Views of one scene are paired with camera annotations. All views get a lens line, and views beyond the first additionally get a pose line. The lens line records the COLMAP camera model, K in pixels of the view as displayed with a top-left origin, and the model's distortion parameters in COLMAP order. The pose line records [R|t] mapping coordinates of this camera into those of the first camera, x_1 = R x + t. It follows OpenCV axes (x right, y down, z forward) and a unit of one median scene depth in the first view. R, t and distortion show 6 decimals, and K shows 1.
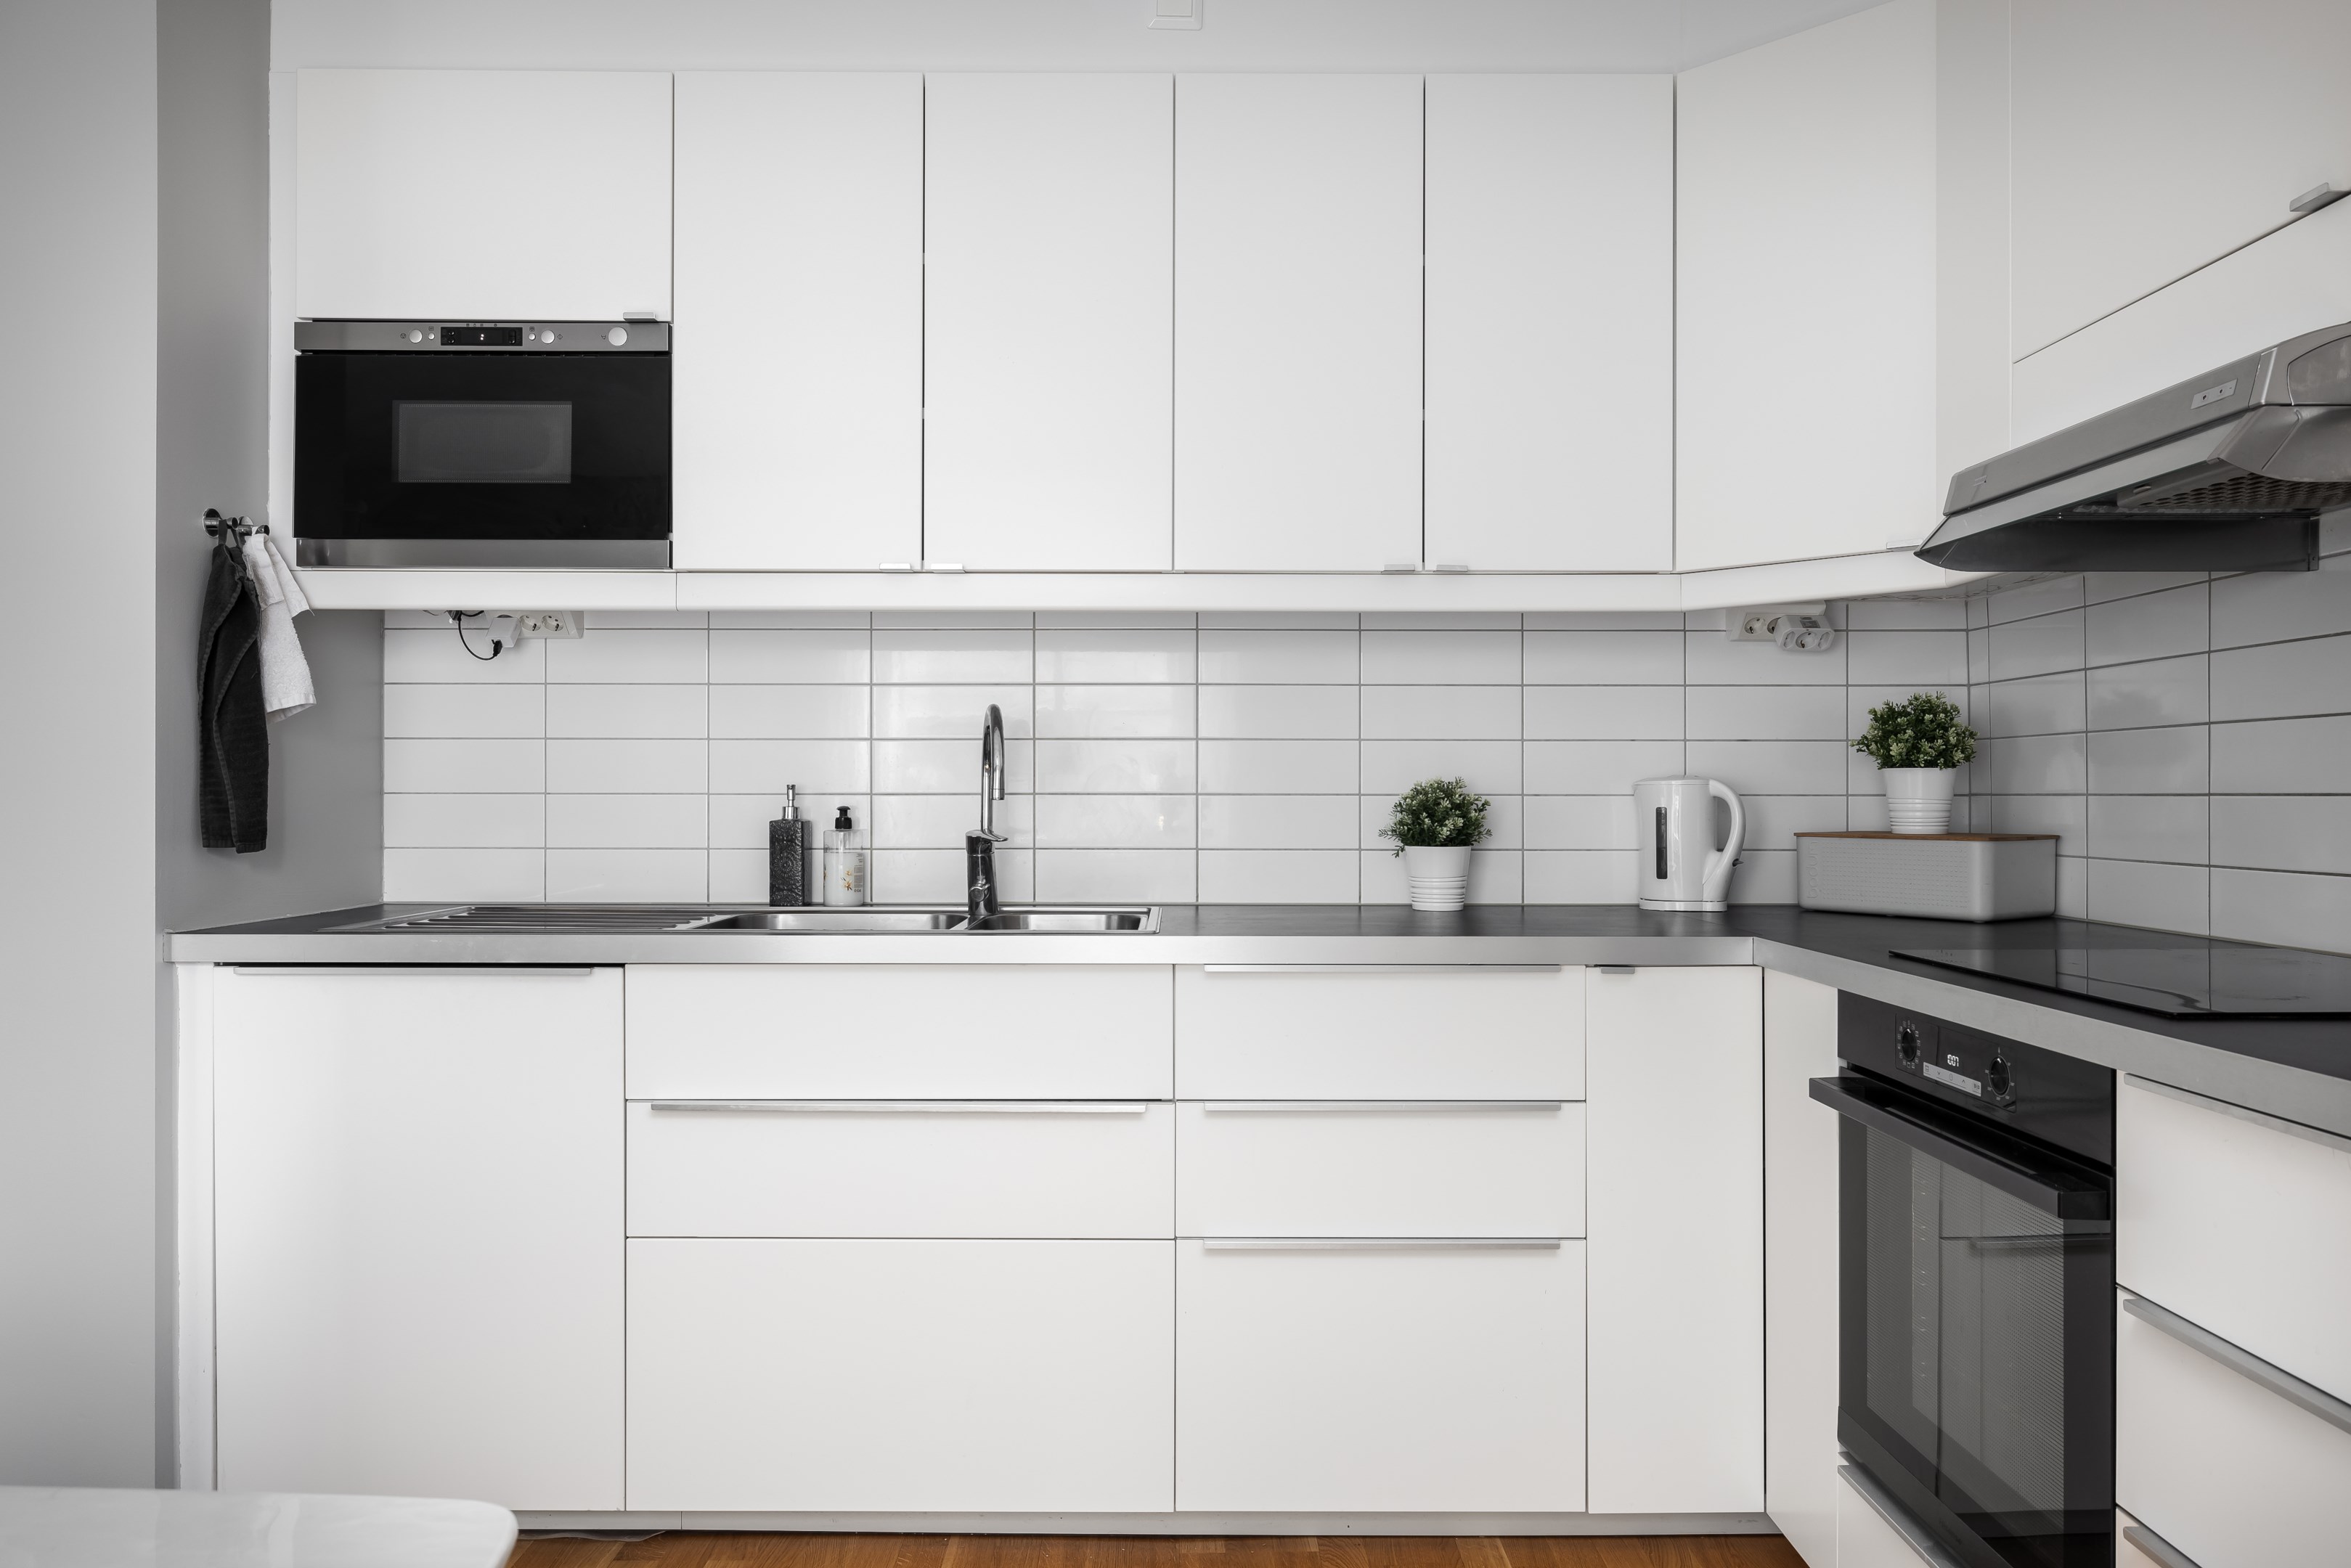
lens RADIAL K [[1591.7, 0, 1187.6], [0, 1591.7, 790.8], [0, 0, 1]] dist [-0.002644, -0.000522]
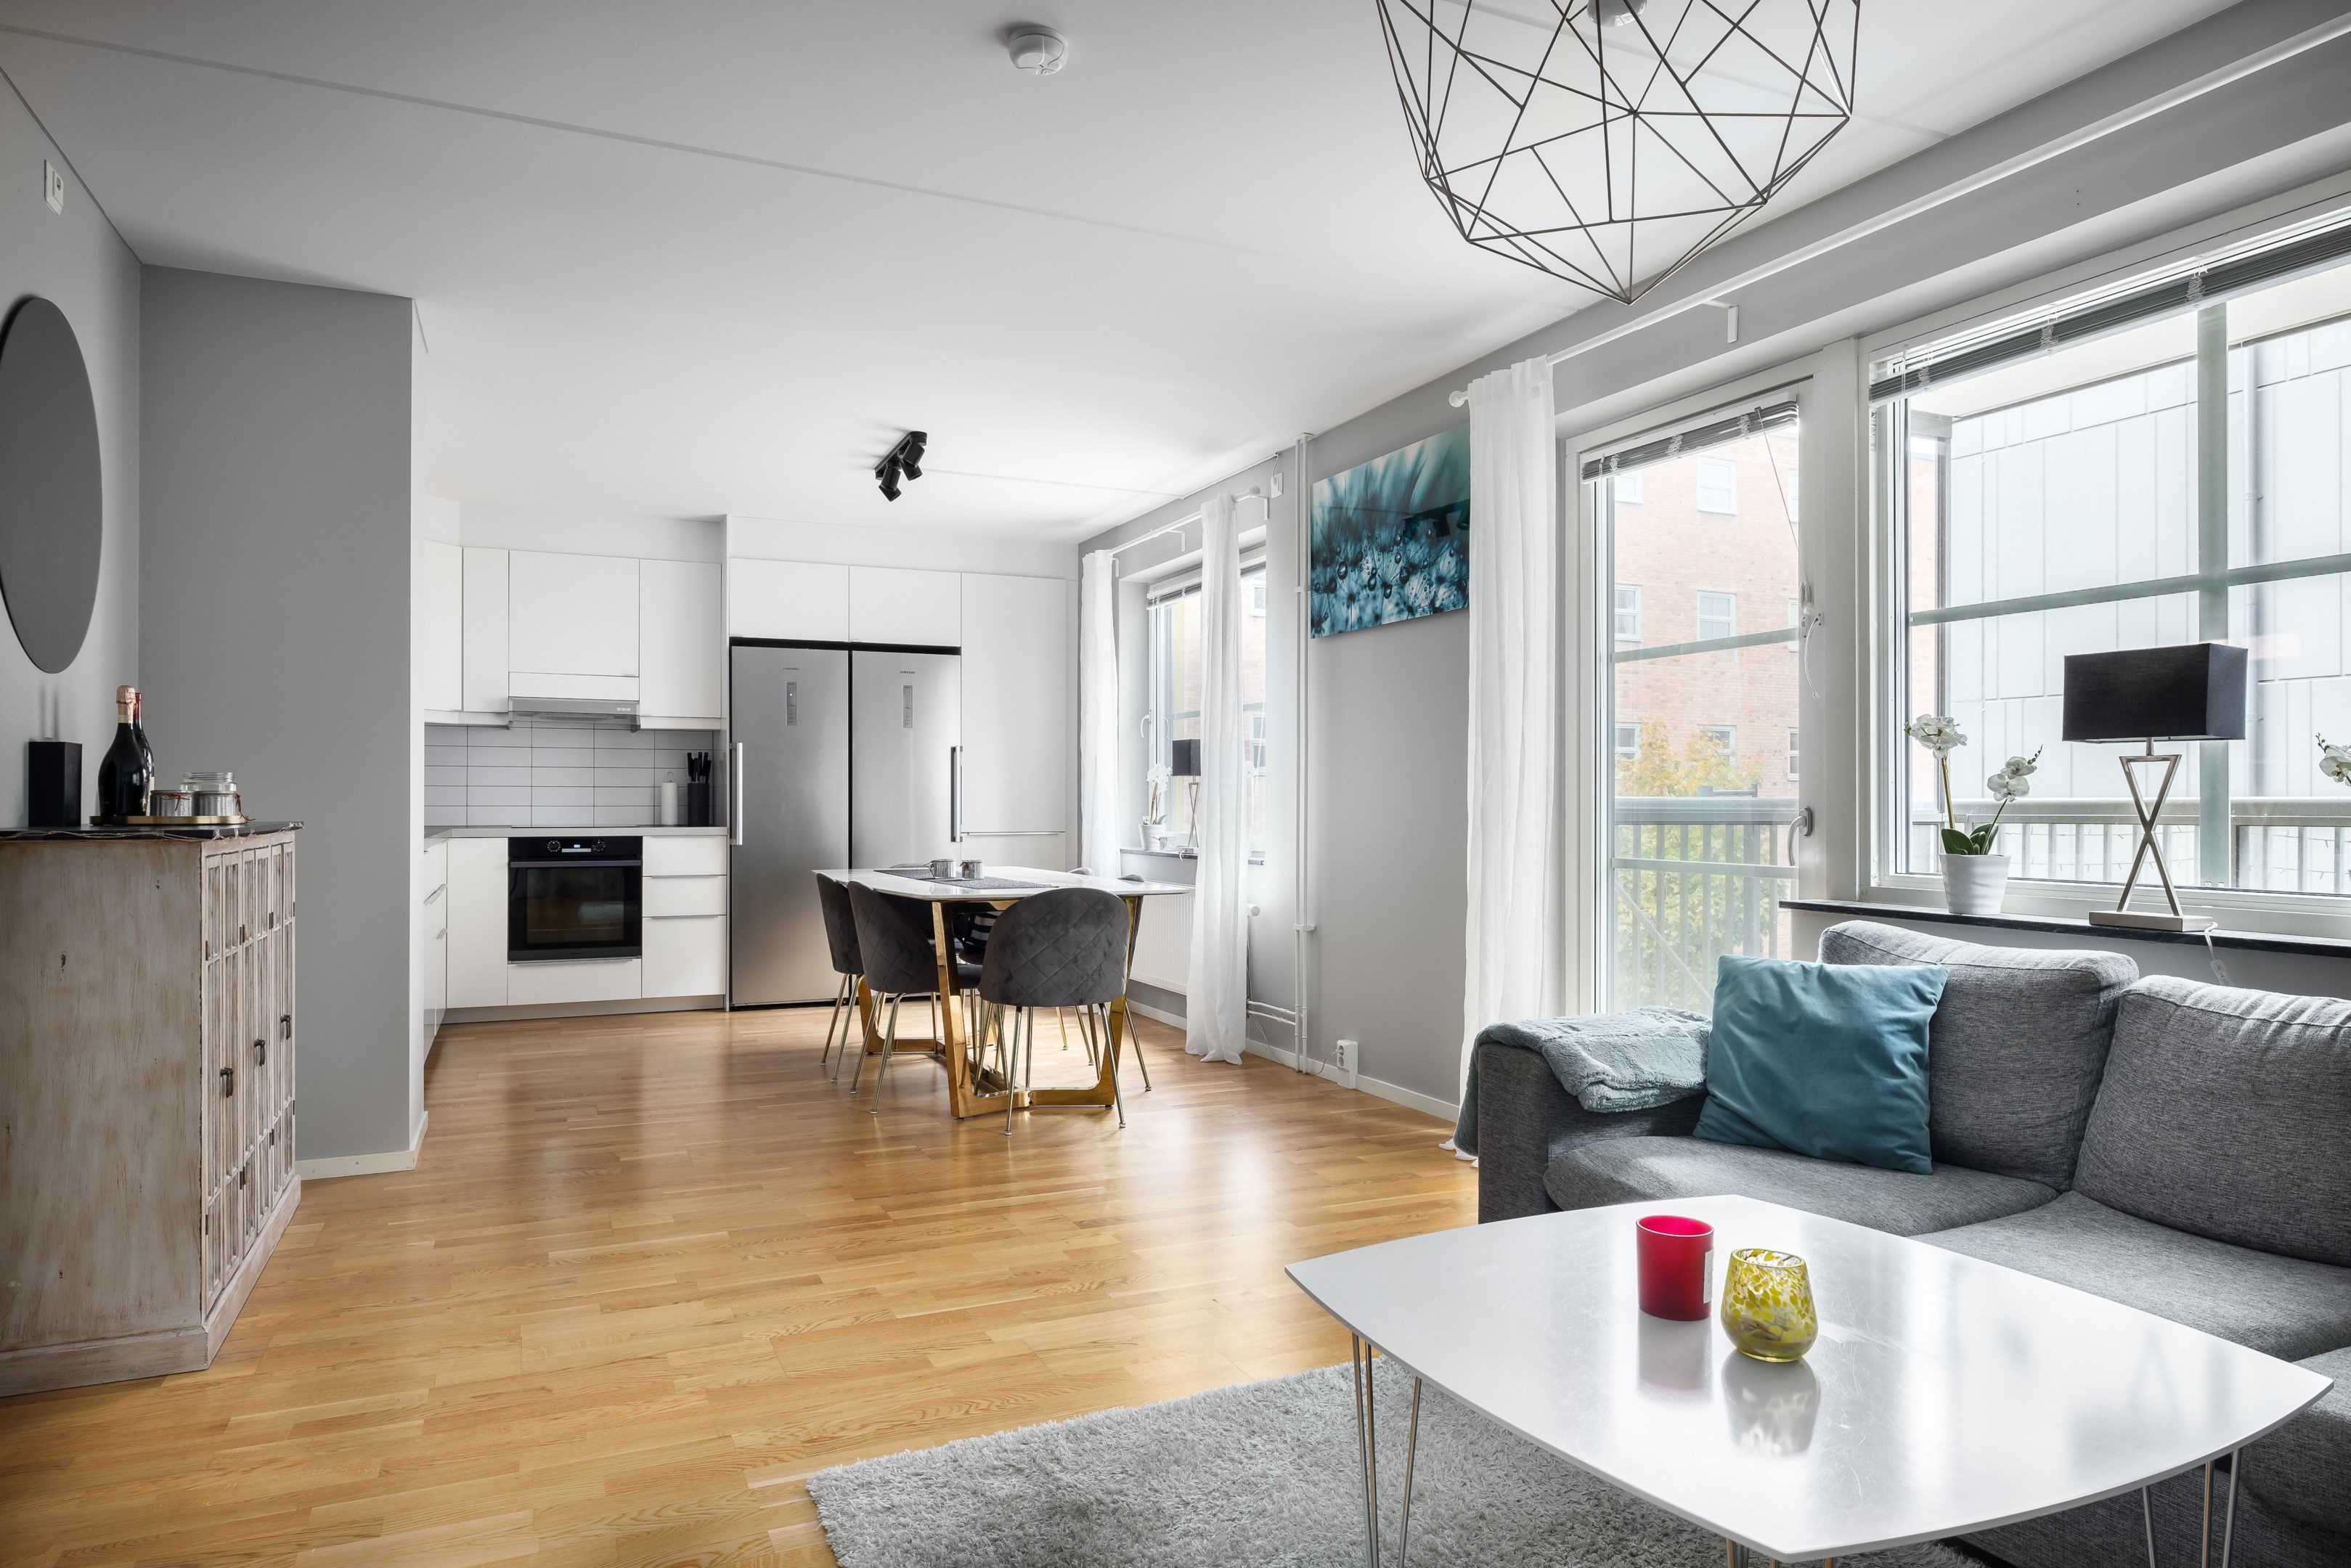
lens RADIAL K [[1418.2, 0, 1161.1], [0, 1418.2, 799.0], [0, 0, 1]] dist [0.000604, -0.000716]
pose [[-0.405150, -0.000516, 0.914250, -2.379812], [-0.002682, 0.999996, -0.000624, 0.024035], [-0.914246, -0.002704, -0.405150, 0.705358]]
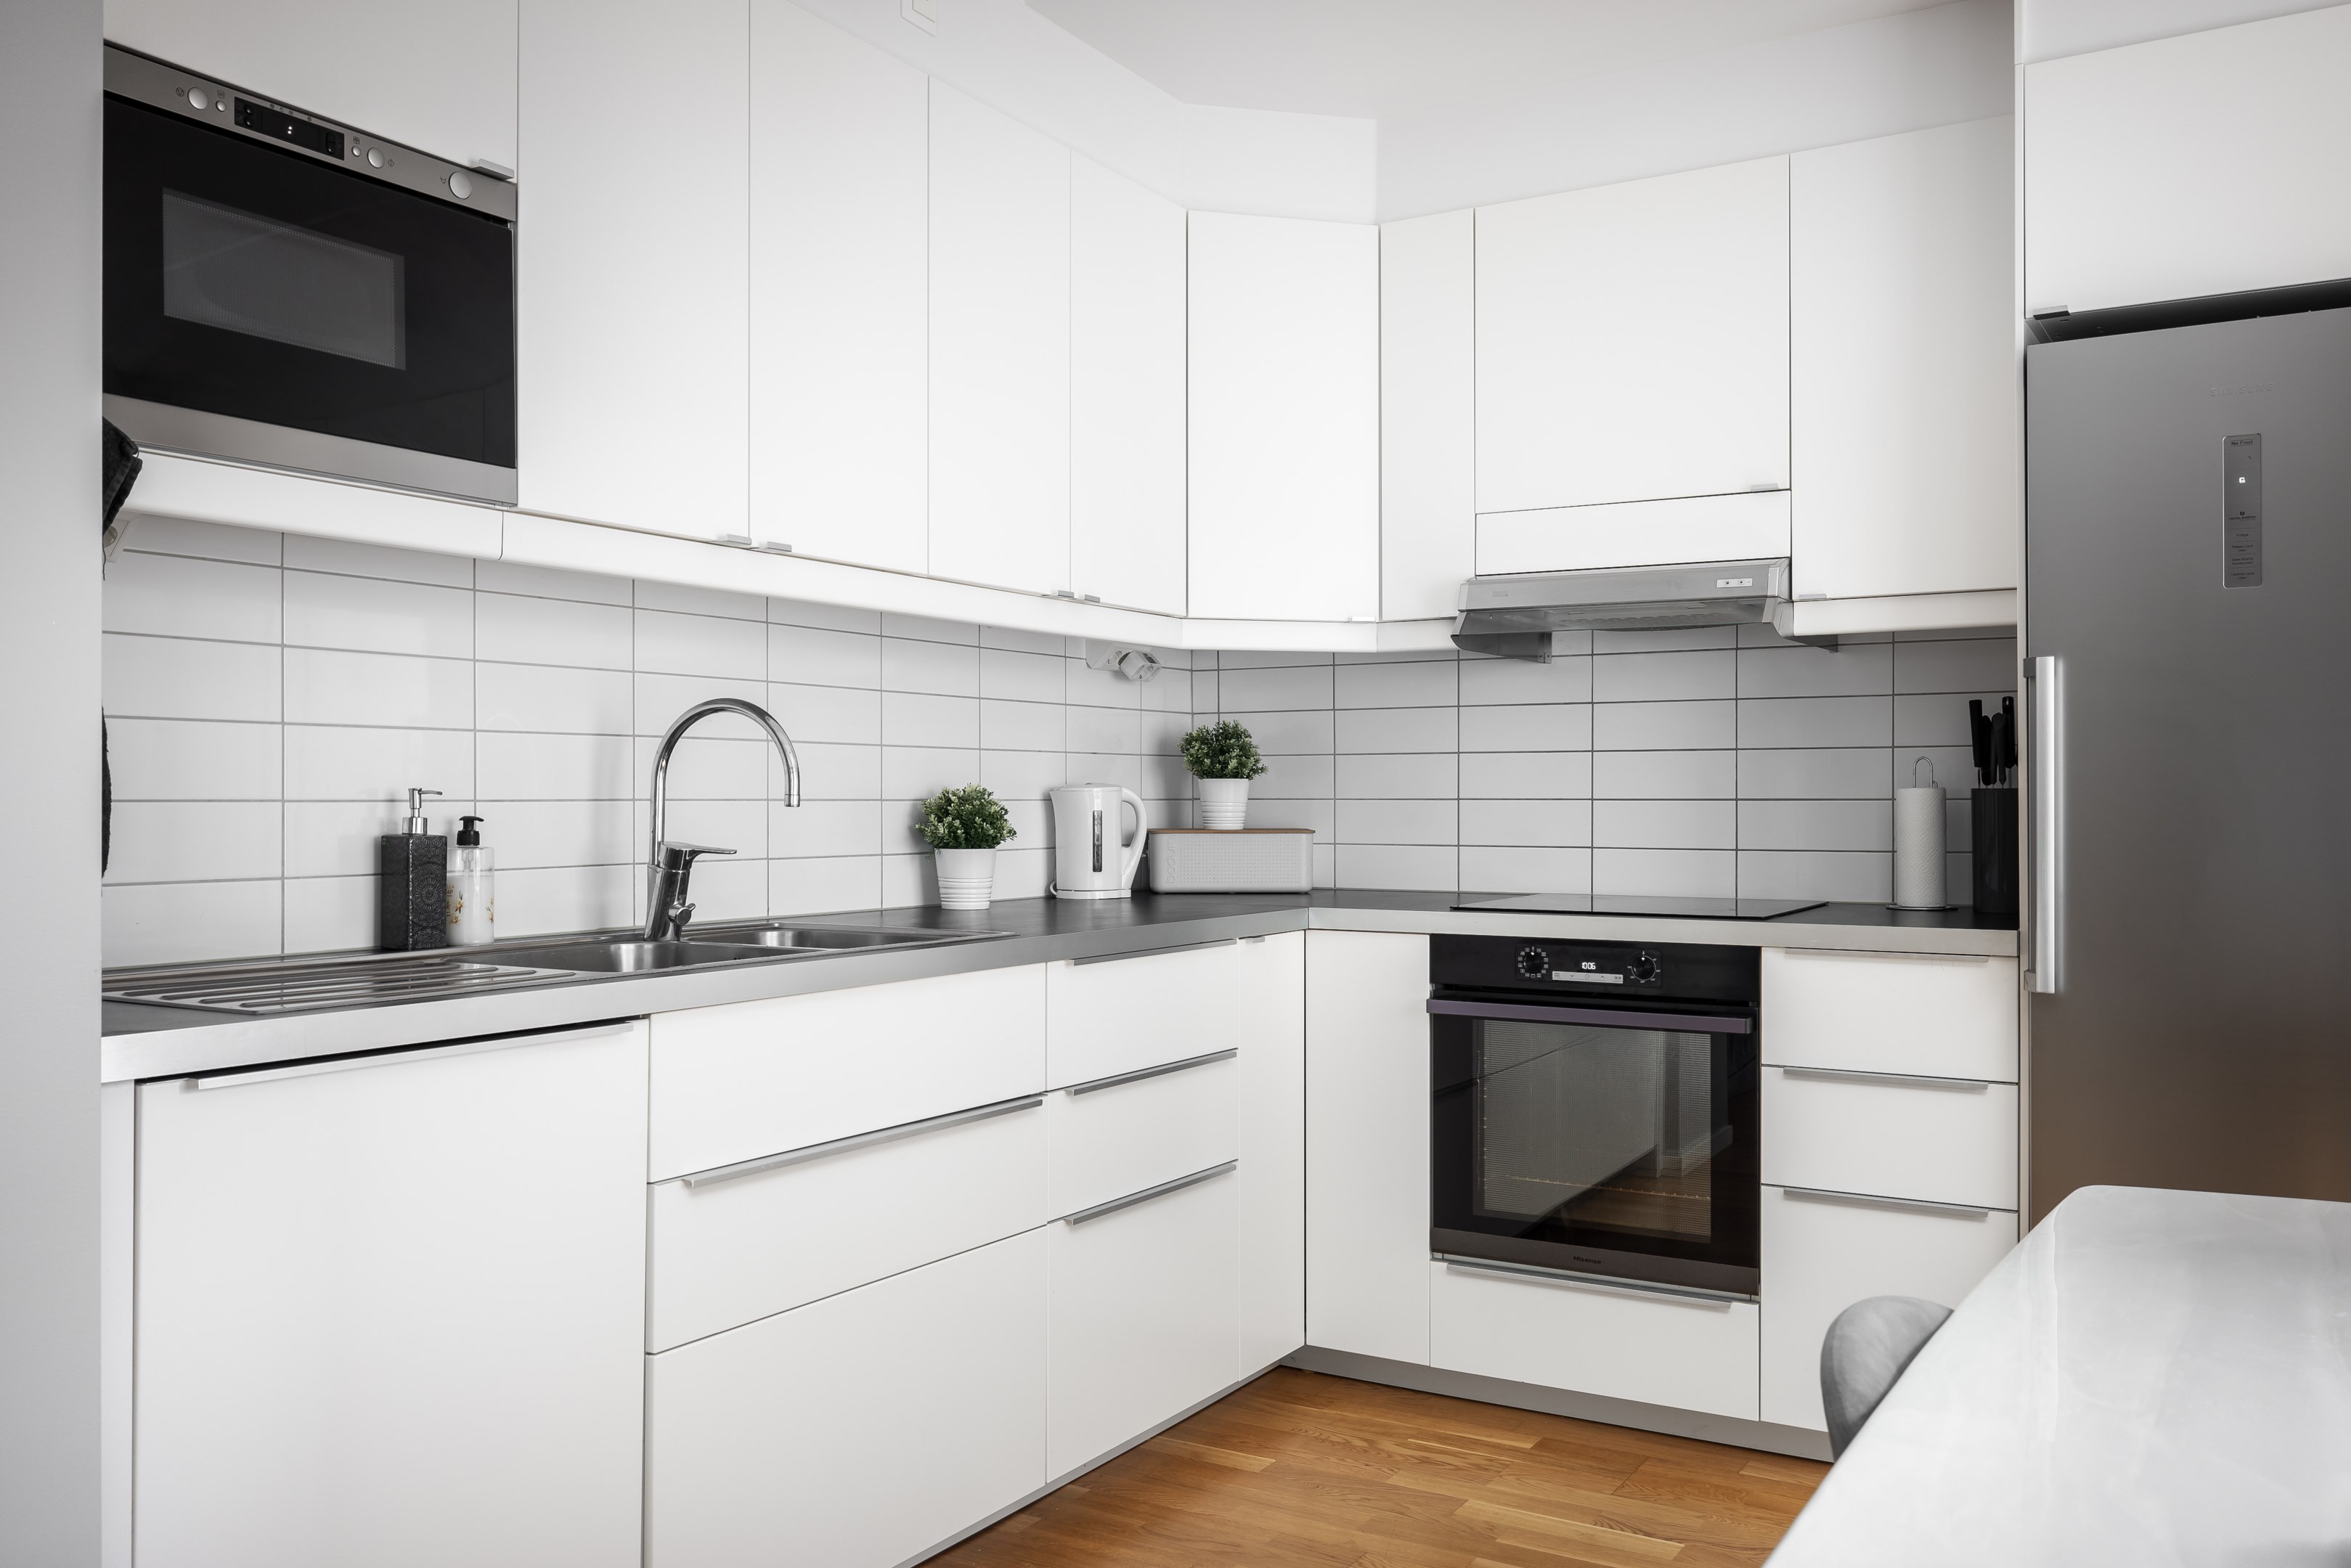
lens RADIAL K [[1872.1, 0, 1174.9], [0, 1872.1, 794.4], [0, 0, 1]] dist [-0.014328, 0.004120]
pose [[0.520500, 0.000888, 0.853861, -0.850562], [-0.000701, 1.000000, -0.000612, -0.000702], [-0.853861, -0.000280, 0.520500, 0.239351]]
